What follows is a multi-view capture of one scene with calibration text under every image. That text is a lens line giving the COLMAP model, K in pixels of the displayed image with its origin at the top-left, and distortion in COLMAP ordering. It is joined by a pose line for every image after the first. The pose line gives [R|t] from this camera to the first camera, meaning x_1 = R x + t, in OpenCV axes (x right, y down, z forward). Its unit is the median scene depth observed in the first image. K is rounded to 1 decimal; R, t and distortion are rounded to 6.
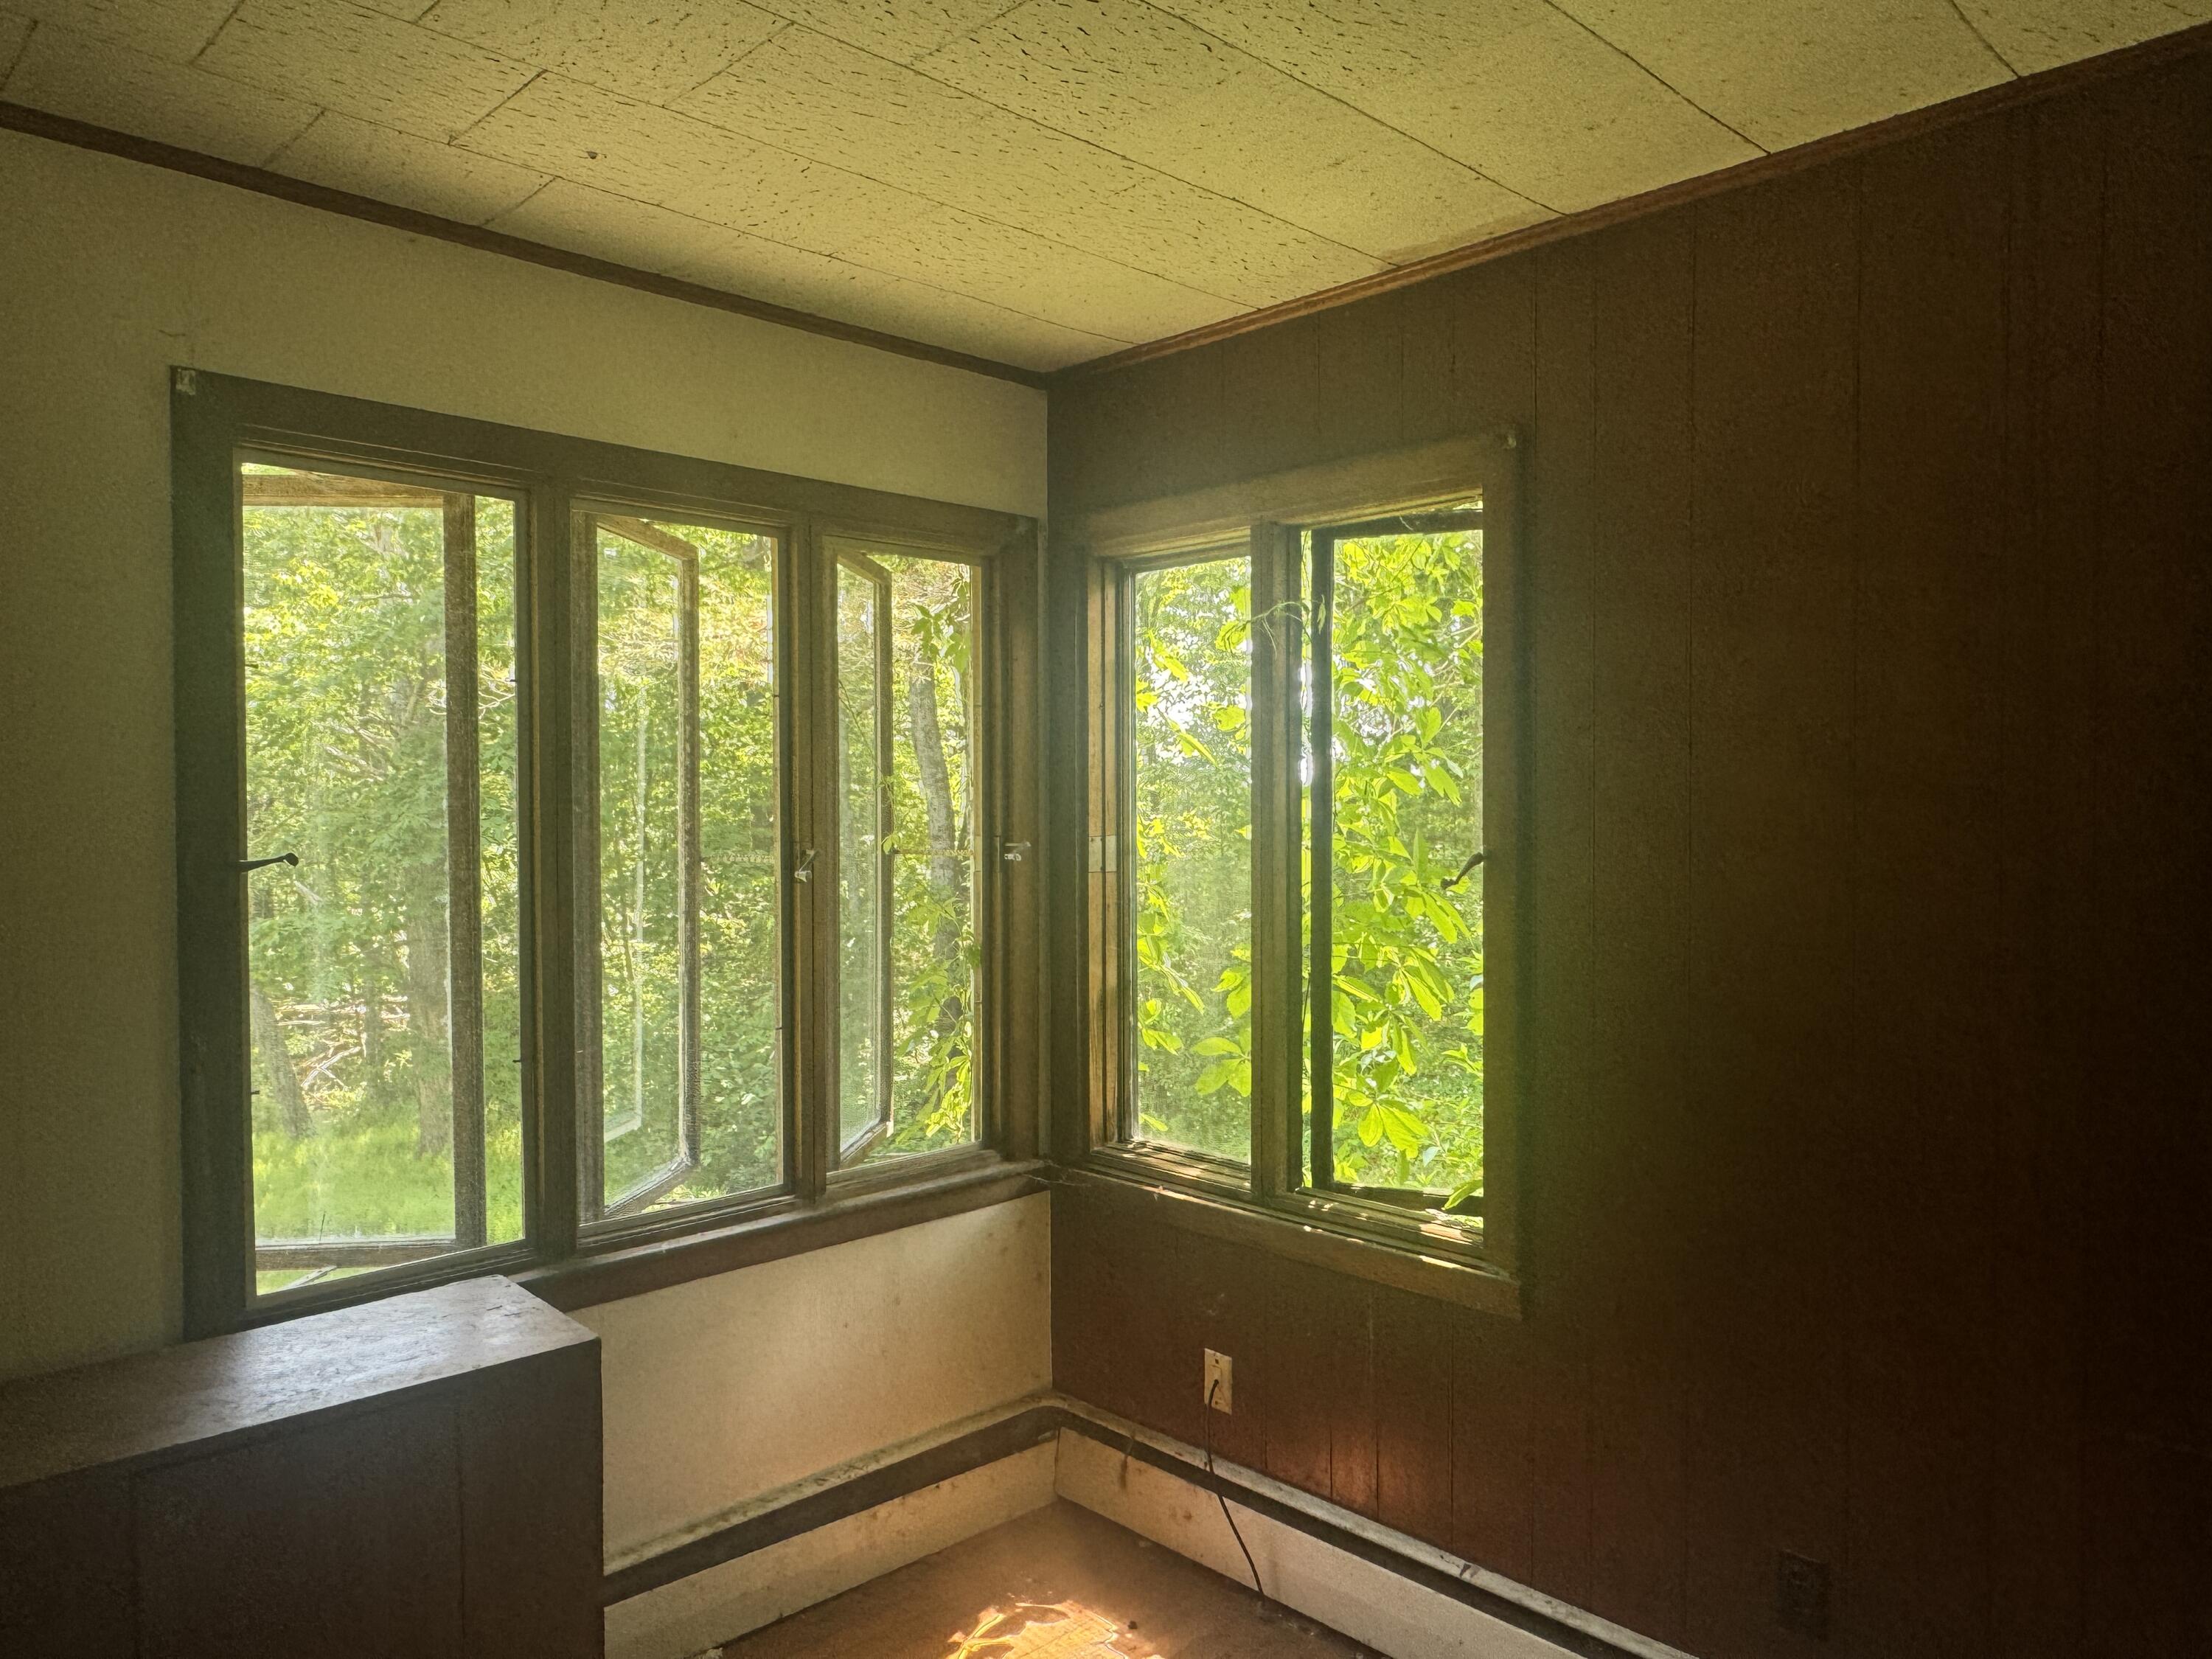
lens RADIAL K [[1485.7, 0, 1089.9], [0, 1485.7, 834.3], [0, 0, 1]] dist [-0.003602, 0.008962]
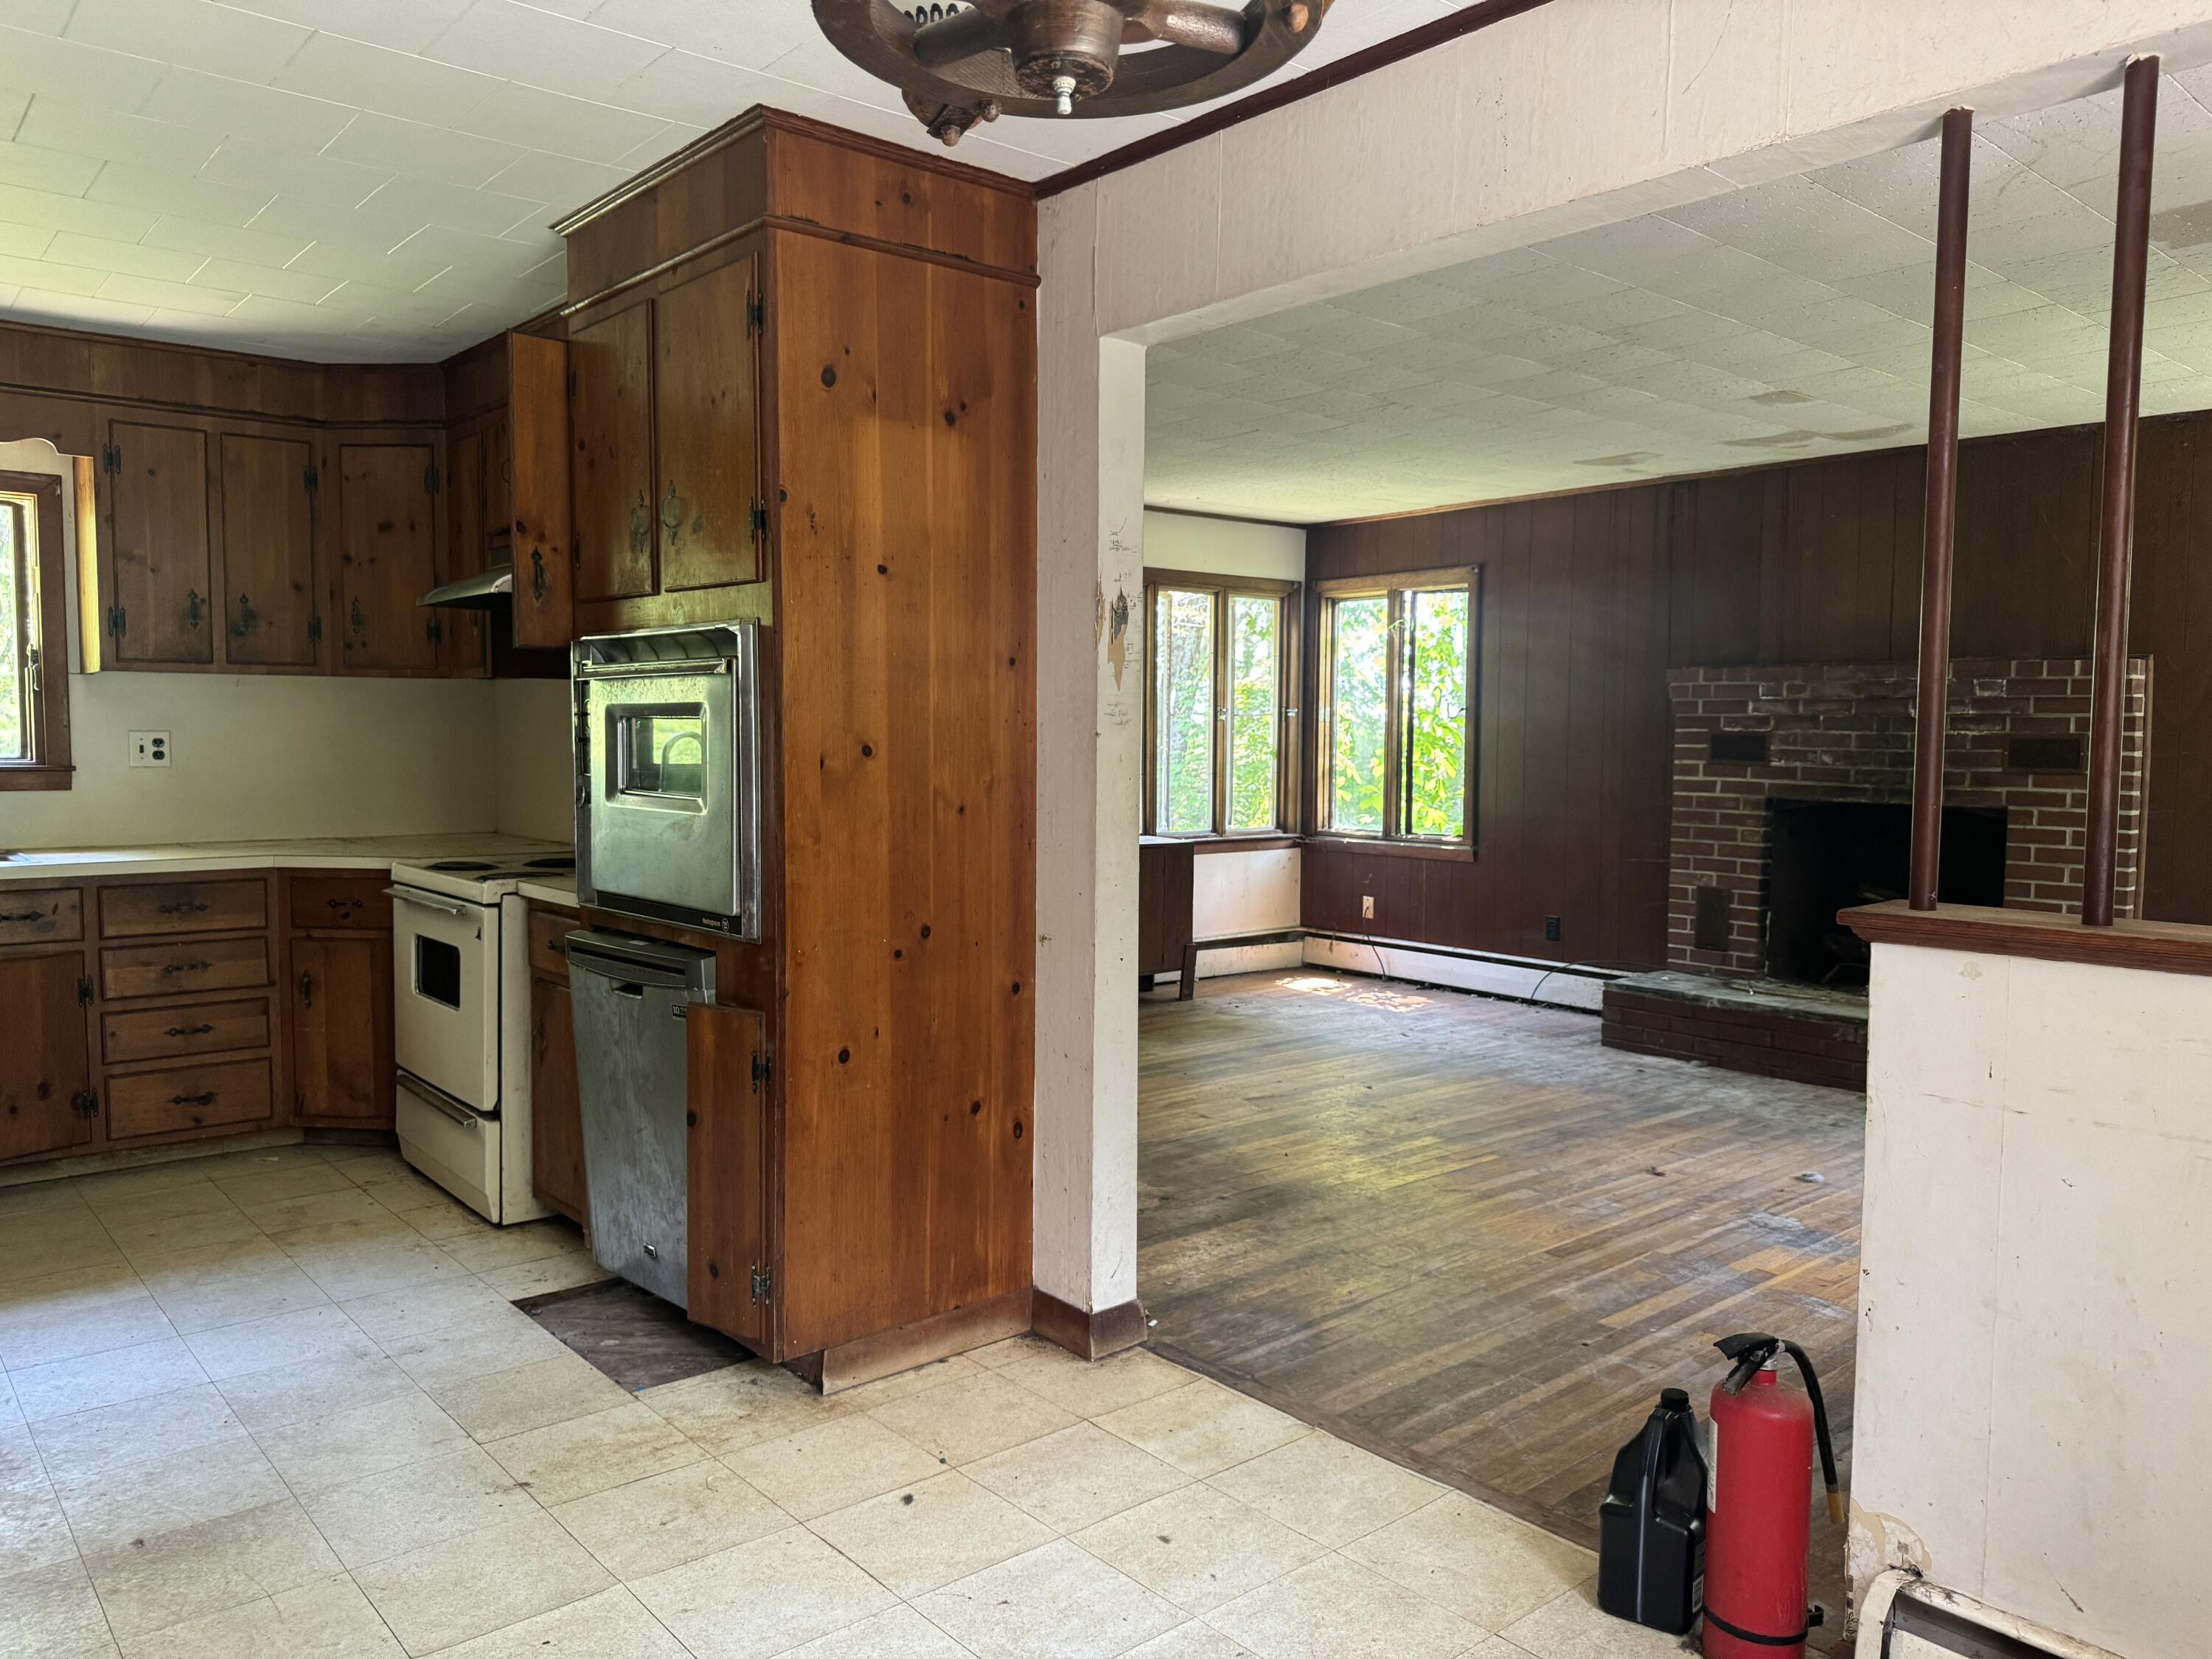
lens RADIAL K [[1571.2, 0, 1108.6], [0, 1571.2, 835.3], [0, 0, 1]] dist [0.076384, -0.143835]
pose [[0.998318, 0.014954, -0.056015, -0.221965], [-0.012428, 0.998902, 0.045179, 0.111663], [0.056629, -0.044406, 0.997407, -1.838513]]
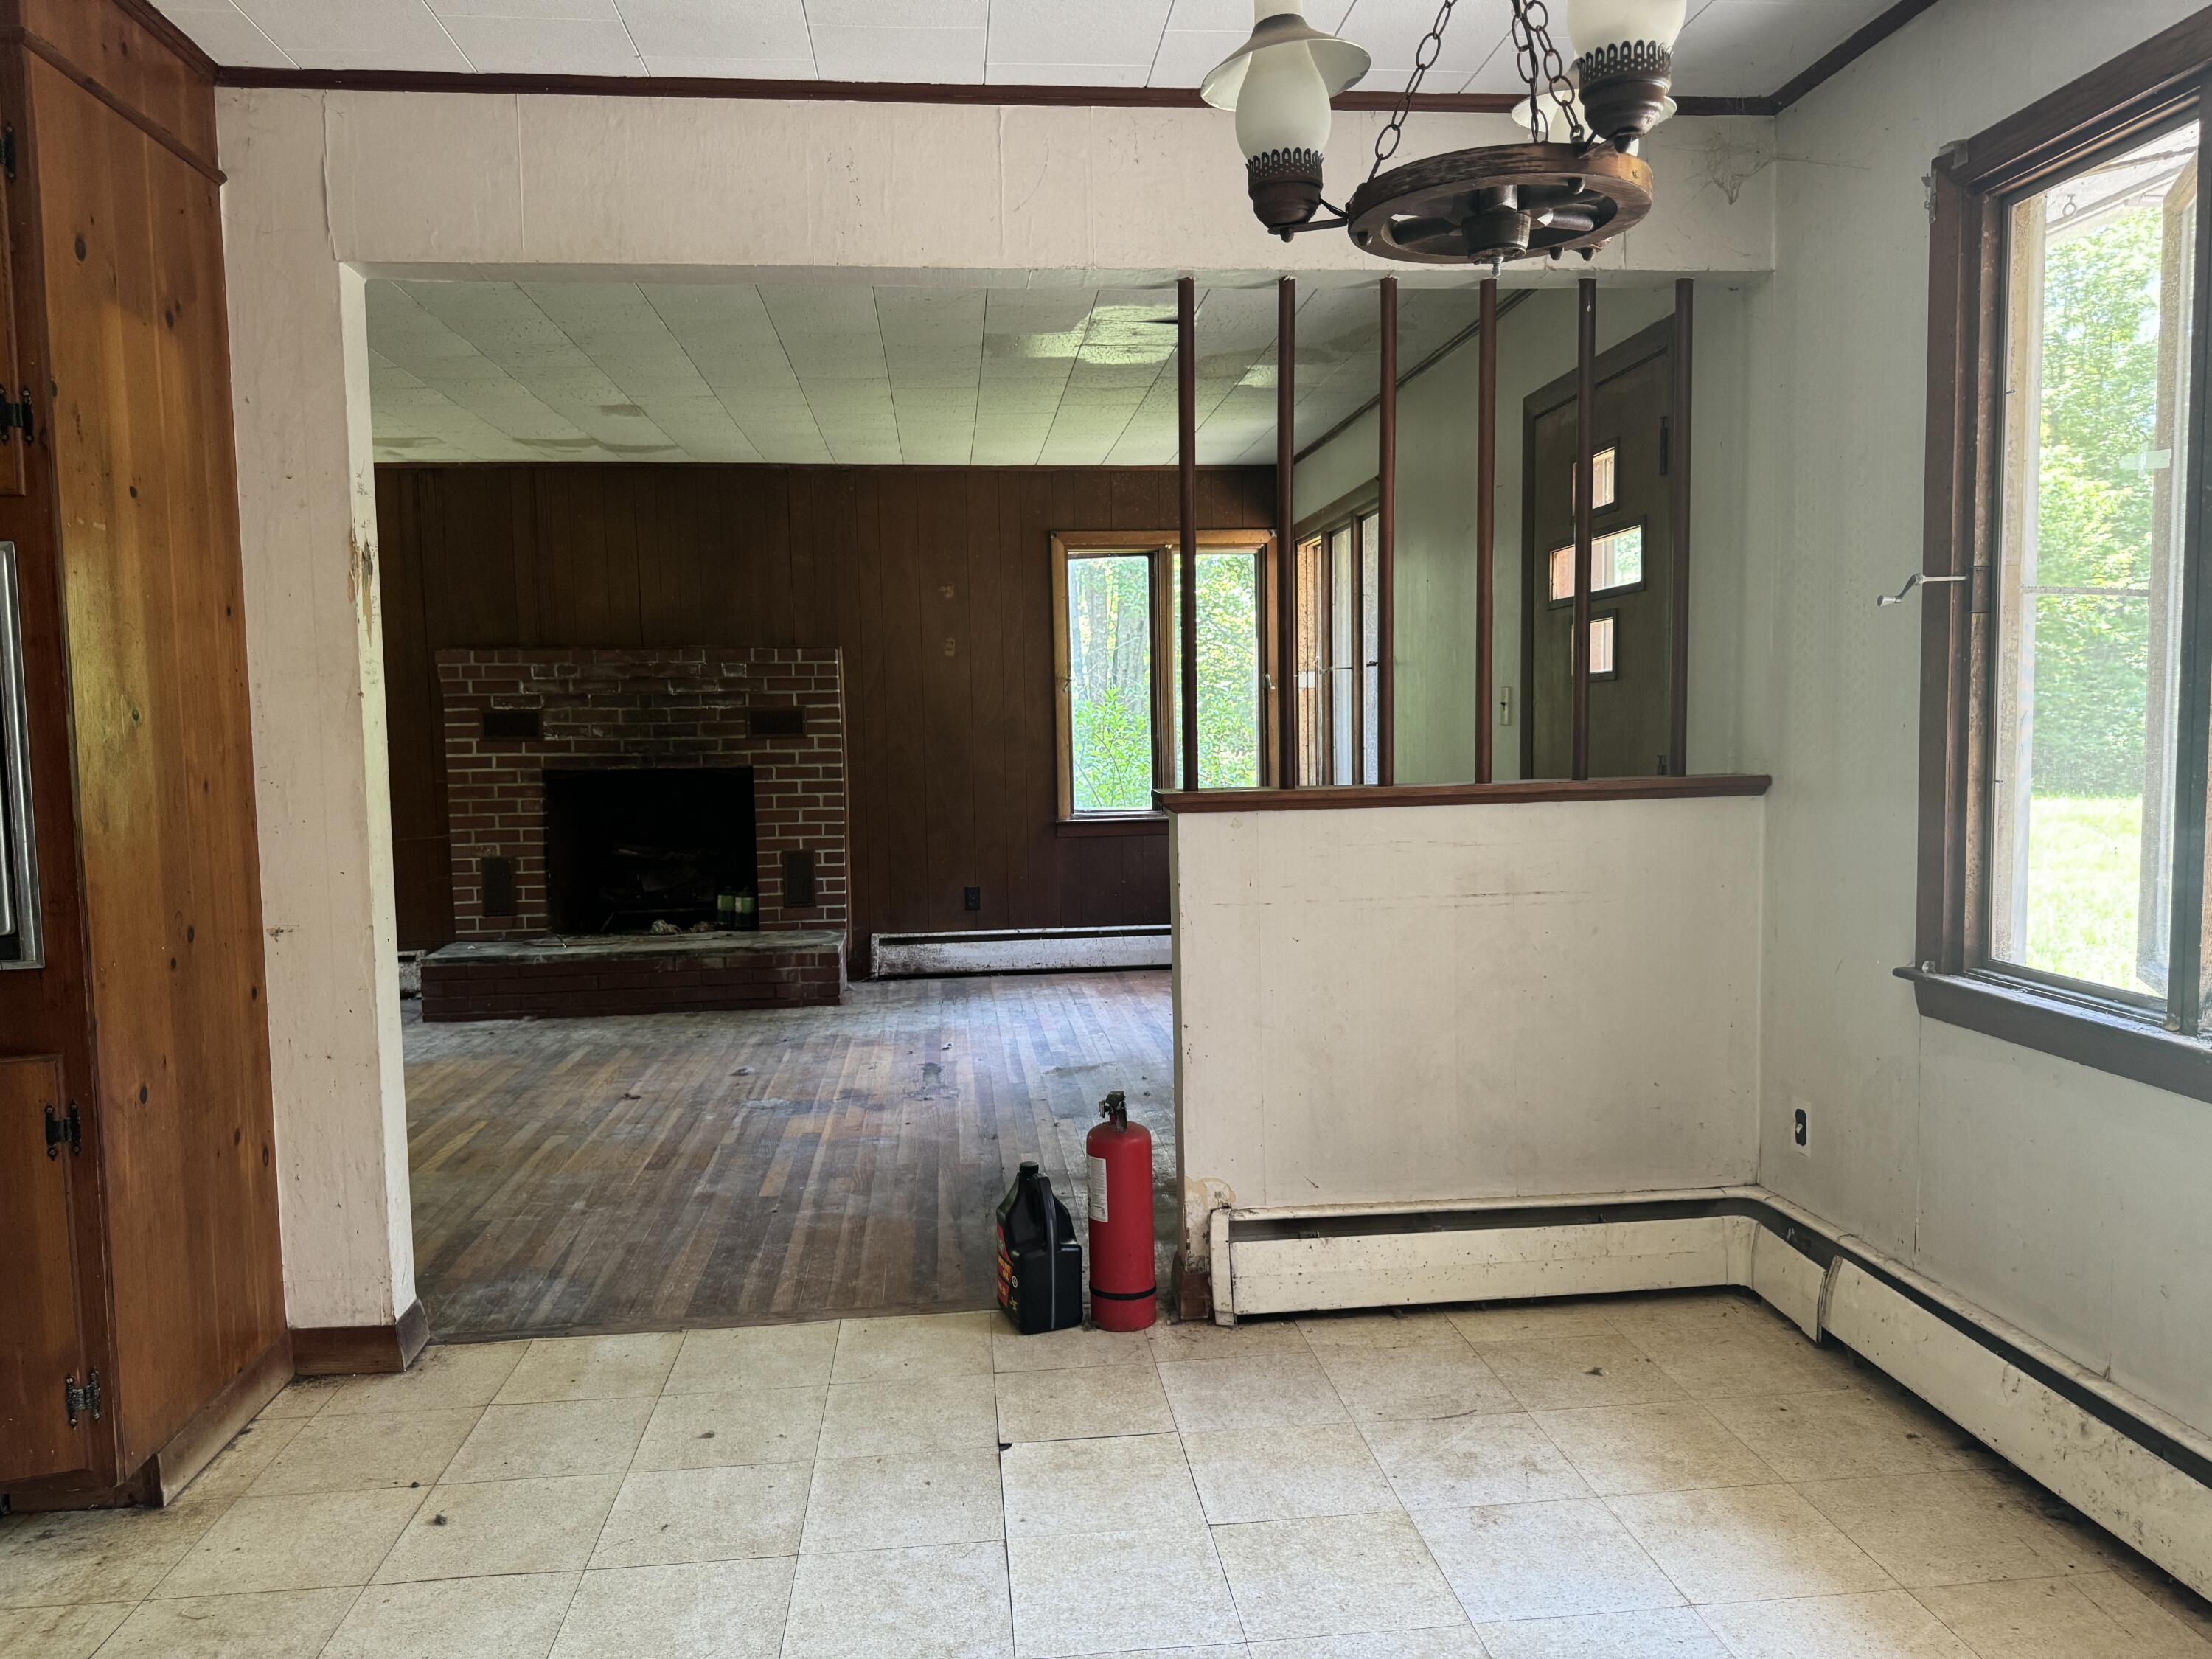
lens RADIAL K [[1559.3, 0, 1112.7], [0, 1559.3, 842.5], [0, 0, 1]] dist [0.101907, -0.143059]
pose [[0.614726, -0.069882, 0.785639, -0.813482], [0.033763, 0.997486, 0.062307, 0.138657], [-0.788018, -0.011776, 0.615540, -1.741196]]
